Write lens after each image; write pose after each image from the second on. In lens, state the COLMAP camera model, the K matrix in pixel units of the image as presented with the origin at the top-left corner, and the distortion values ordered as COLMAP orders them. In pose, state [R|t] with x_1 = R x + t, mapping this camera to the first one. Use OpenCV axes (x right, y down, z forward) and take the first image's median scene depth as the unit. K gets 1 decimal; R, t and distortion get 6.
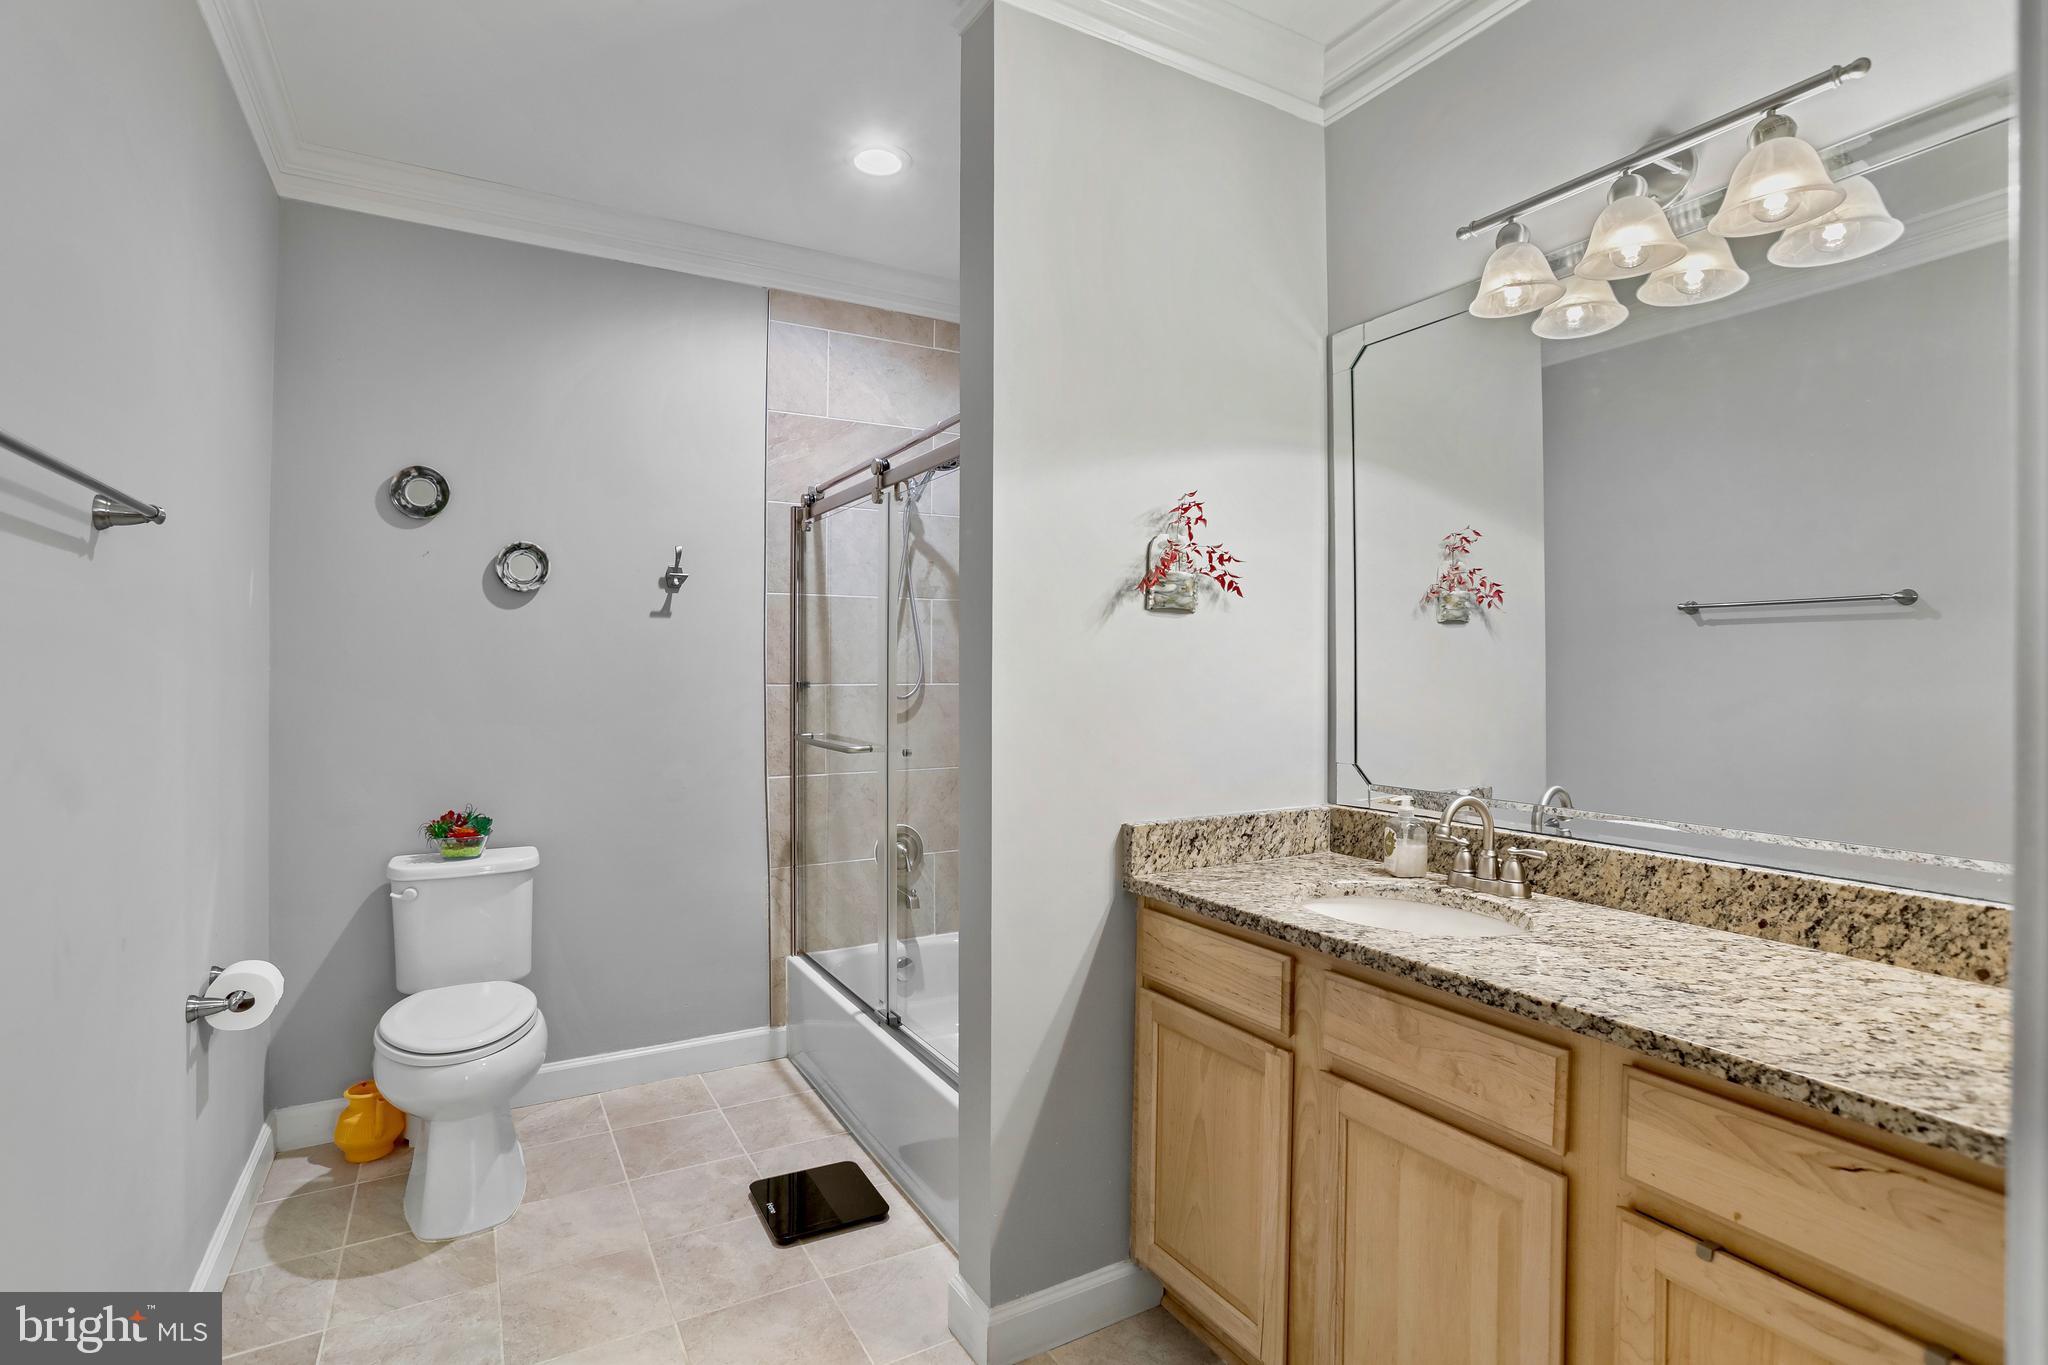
lens RADIAL K [[977.8, 0, 1017.2], [0, 977.8, 663.7], [0, 0, 1]] dist [-0.056895, 0.002545]
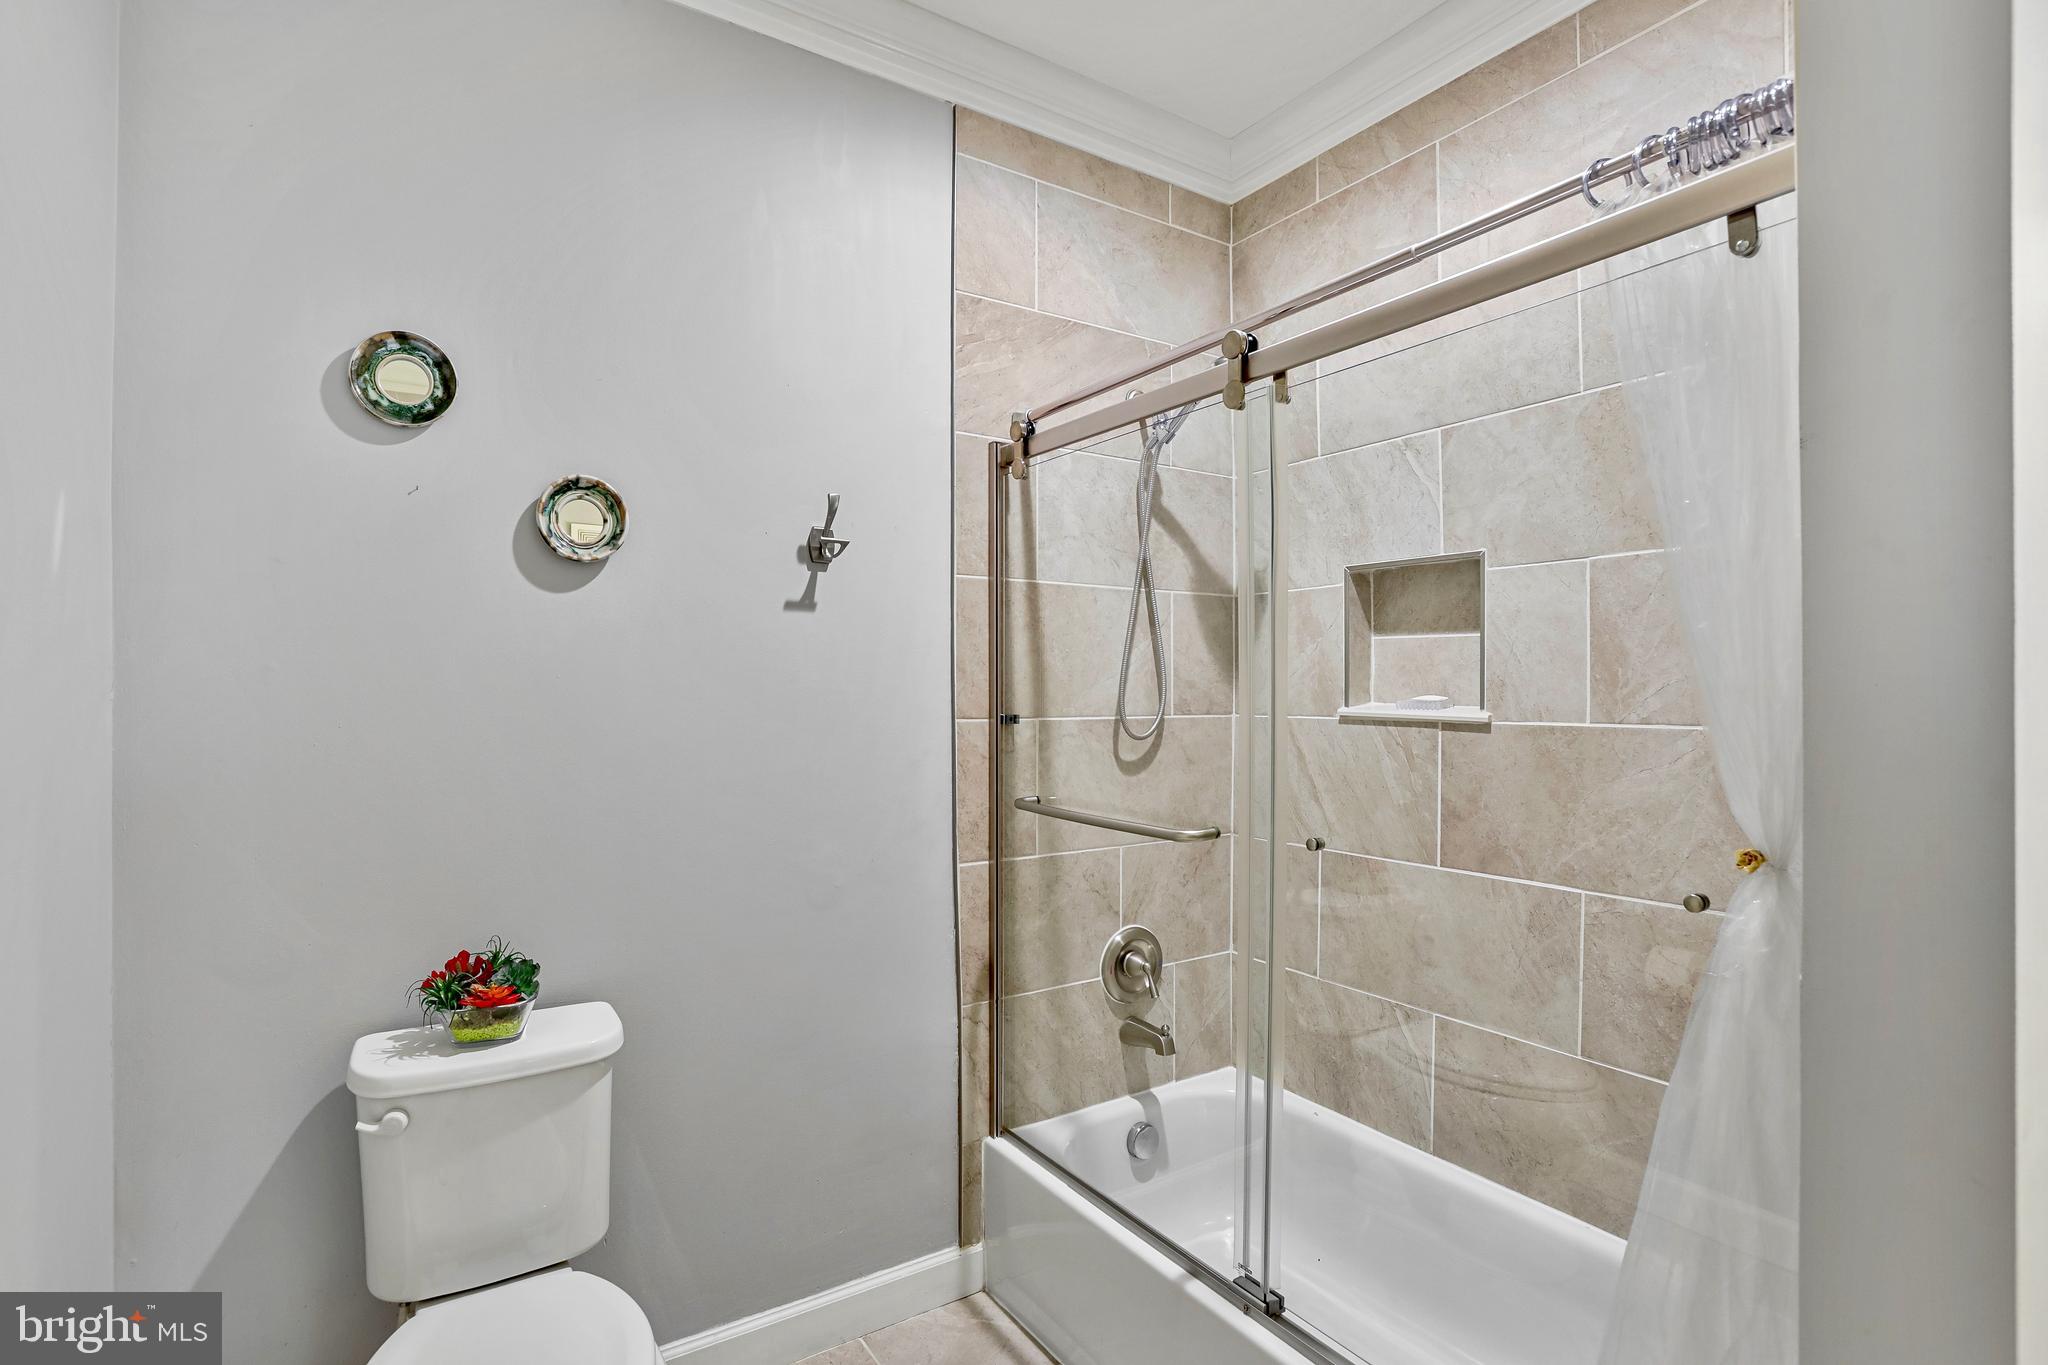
lens RADIAL K [[977.8, 0, 1025.7], [0, 977.8, 692.5], [0, 0, 1]] dist [-0.056895, 0.002545]
pose [[0.998527, 0.000841, 0.054247, -0.245751], [-0.001271, 0.999968, 0.007901, -0.001026], [-0.054239, -0.007958, 0.998496, 0.357482]]
